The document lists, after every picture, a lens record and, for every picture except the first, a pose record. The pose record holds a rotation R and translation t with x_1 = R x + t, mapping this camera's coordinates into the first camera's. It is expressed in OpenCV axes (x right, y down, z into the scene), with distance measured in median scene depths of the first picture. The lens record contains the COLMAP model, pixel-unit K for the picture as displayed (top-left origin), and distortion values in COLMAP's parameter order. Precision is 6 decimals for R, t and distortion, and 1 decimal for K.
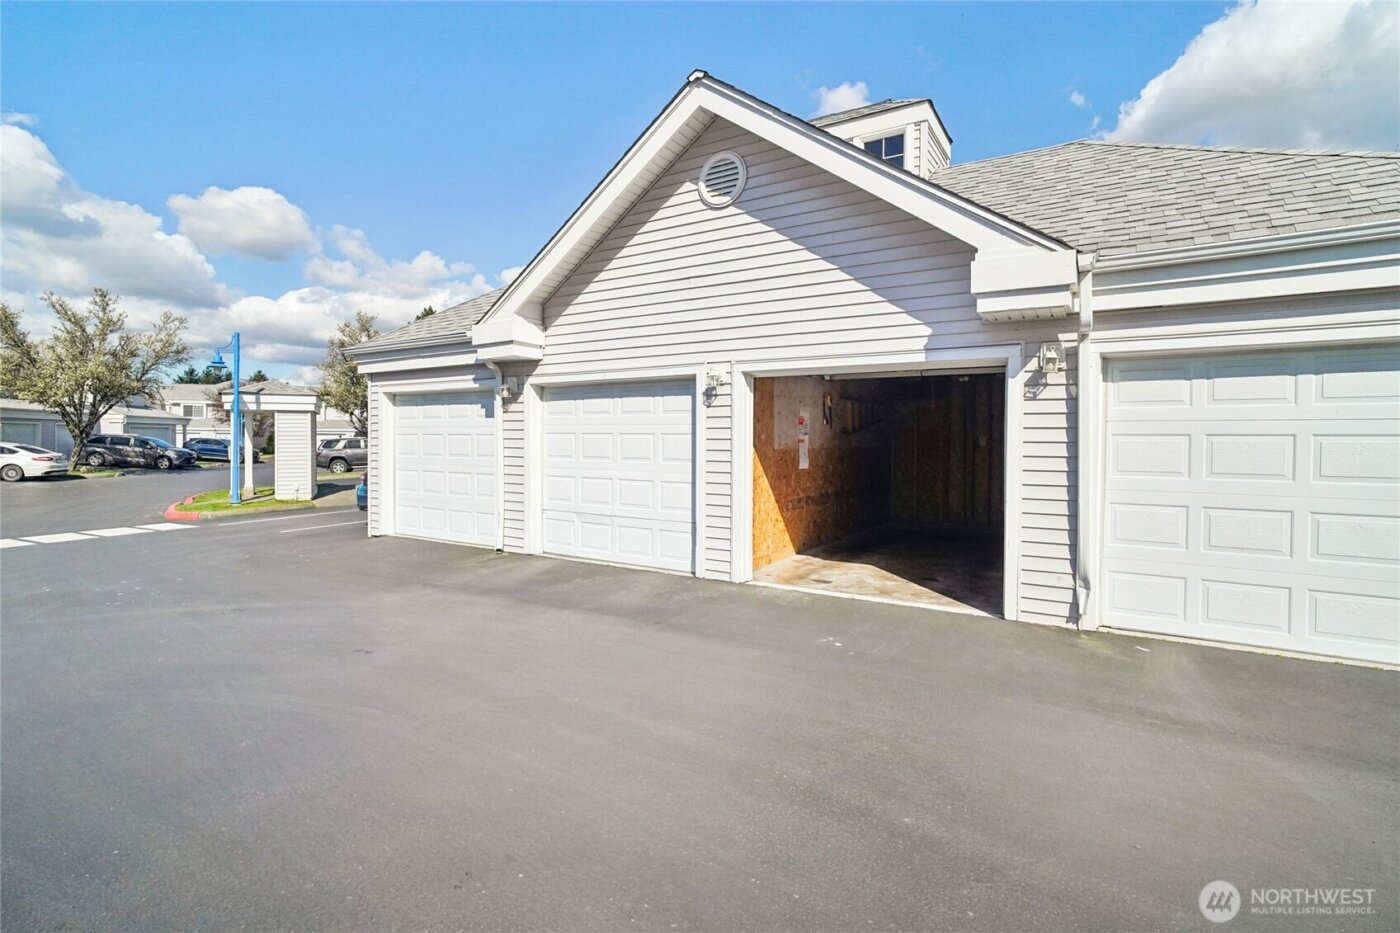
lens RADIAL K [[655.4, 0, 703.0], [0, 655.4, 459.8], [0, 0, 1]] dist [-0.004450, -0.000684]
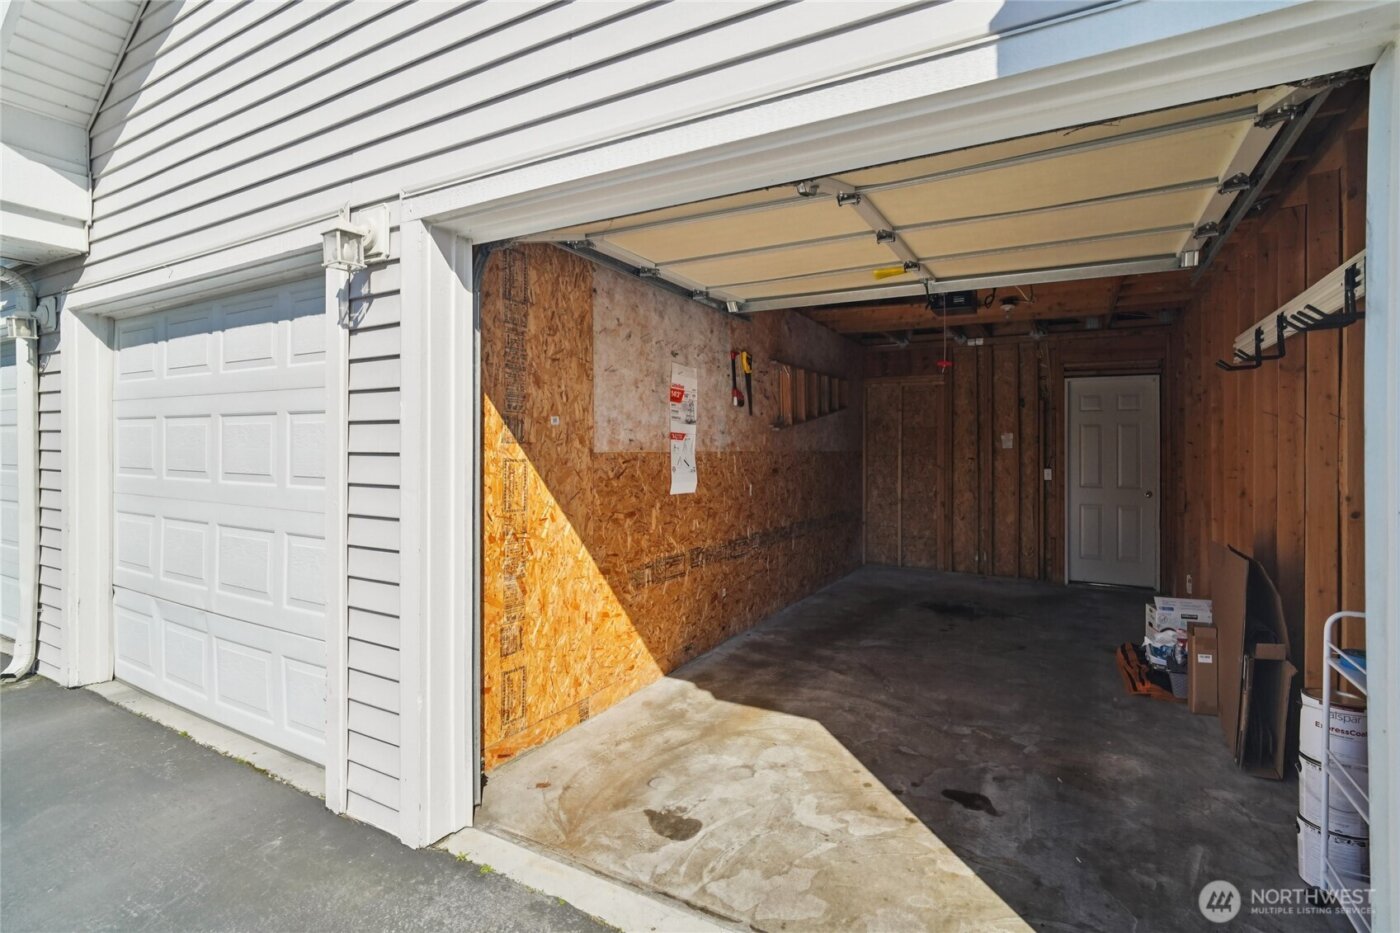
lens RADIAL K [[671.7, 0, 709.4], [0, 671.7, 452.2], [0, 0, 1]] dist [-0.011503, 0.000773]
pose [[0.998425, 0.000226, 0.056097, 0.149095], [0.001052, 0.999741, -0.022749, -0.005844], [-0.056088, 0.022772, 0.998166, 0.519218]]
